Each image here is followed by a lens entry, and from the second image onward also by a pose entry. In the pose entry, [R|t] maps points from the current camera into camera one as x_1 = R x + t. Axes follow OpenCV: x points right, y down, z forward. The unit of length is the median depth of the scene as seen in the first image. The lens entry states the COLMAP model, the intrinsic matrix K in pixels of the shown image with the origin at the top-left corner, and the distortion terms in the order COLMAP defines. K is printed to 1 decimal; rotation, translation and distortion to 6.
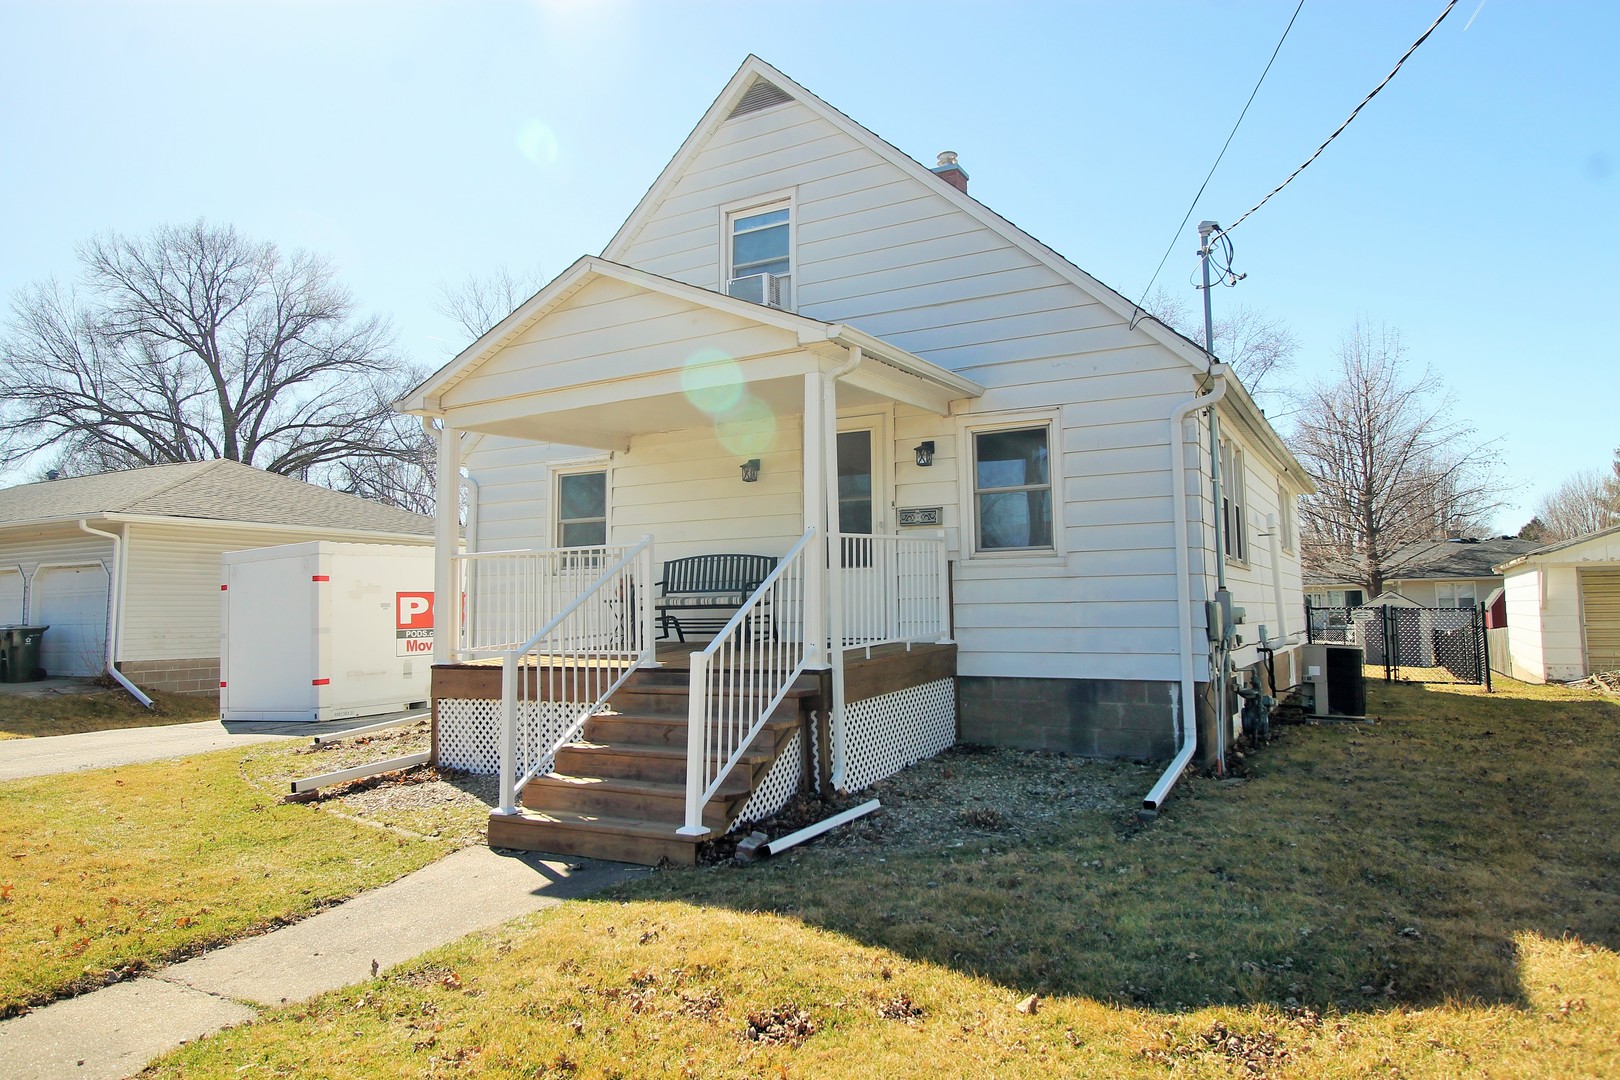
lens RADIAL K [[1039.8, 0, 807.8], [0, 1039.8, 496.2], [0, 0, 1]] dist [0.003210, 0.000374]
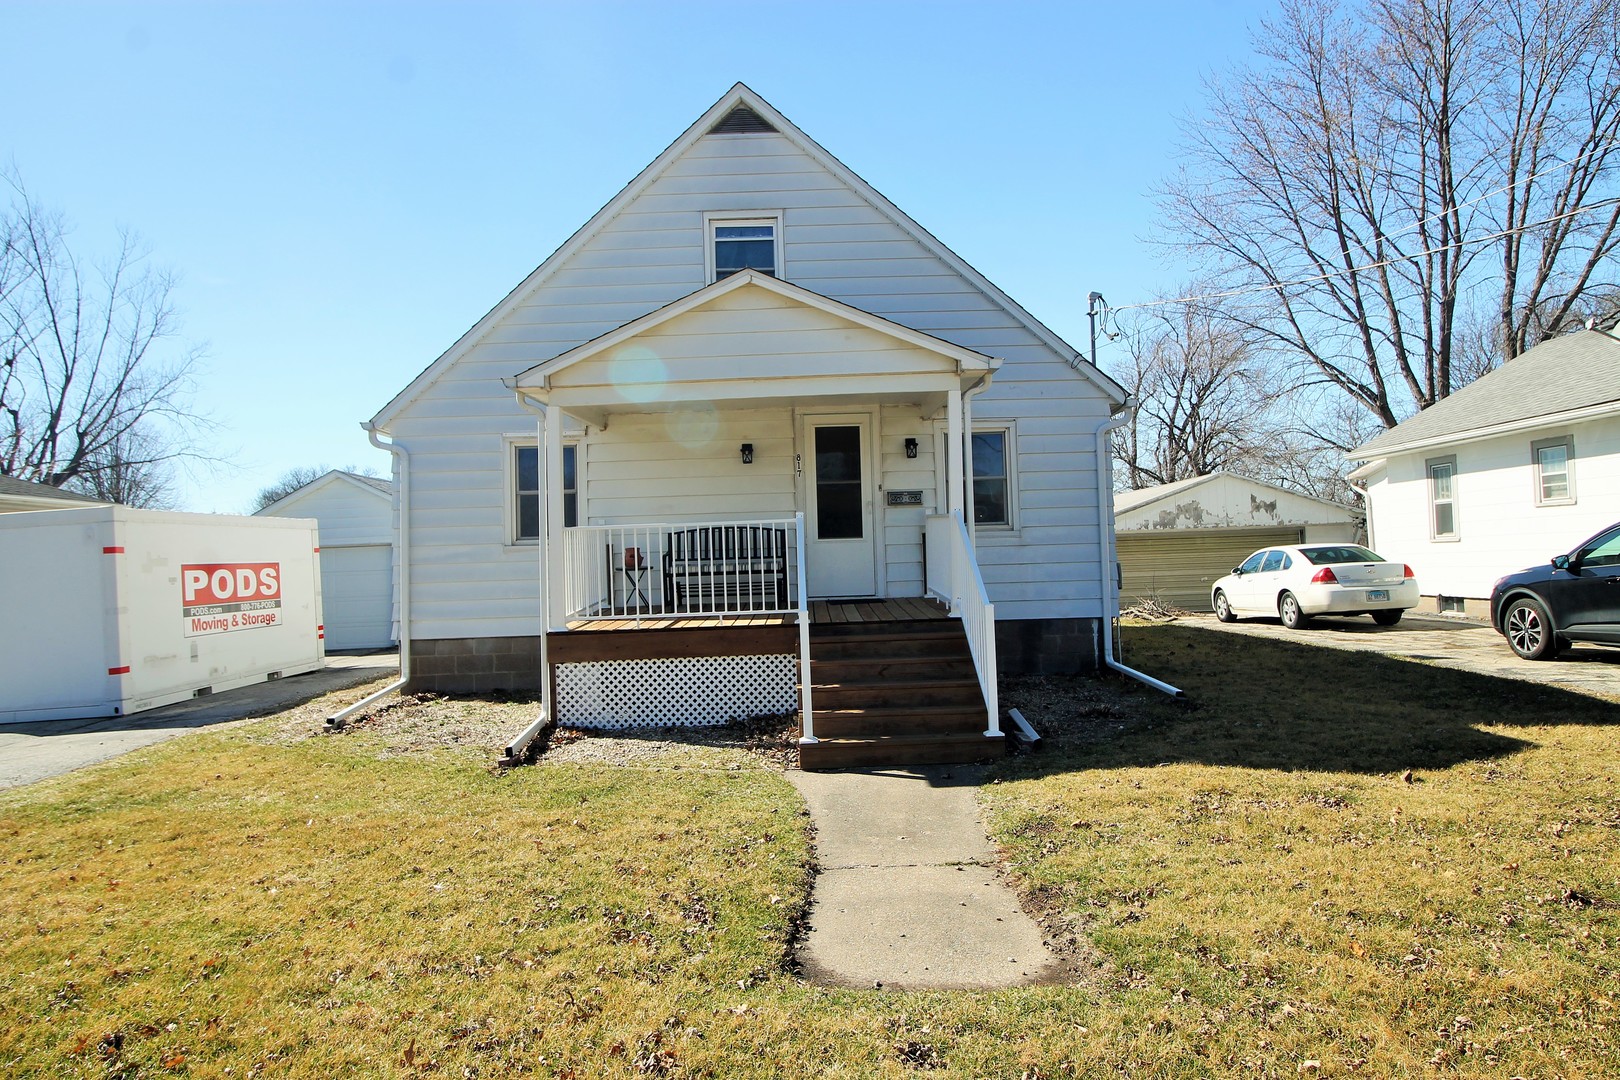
lens RADIAL K [[1039.8, 0, 807.8], [0, 1039.8, 496.2], [0, 0, 1]] dist [0.003210, 0.000374]
pose [[0.865687, 0.017942, 0.500263, -0.579086], [-0.035372, 0.999052, 0.025379, -0.009445], [-0.499334, -0.039665, 0.865501, -0.028930]]
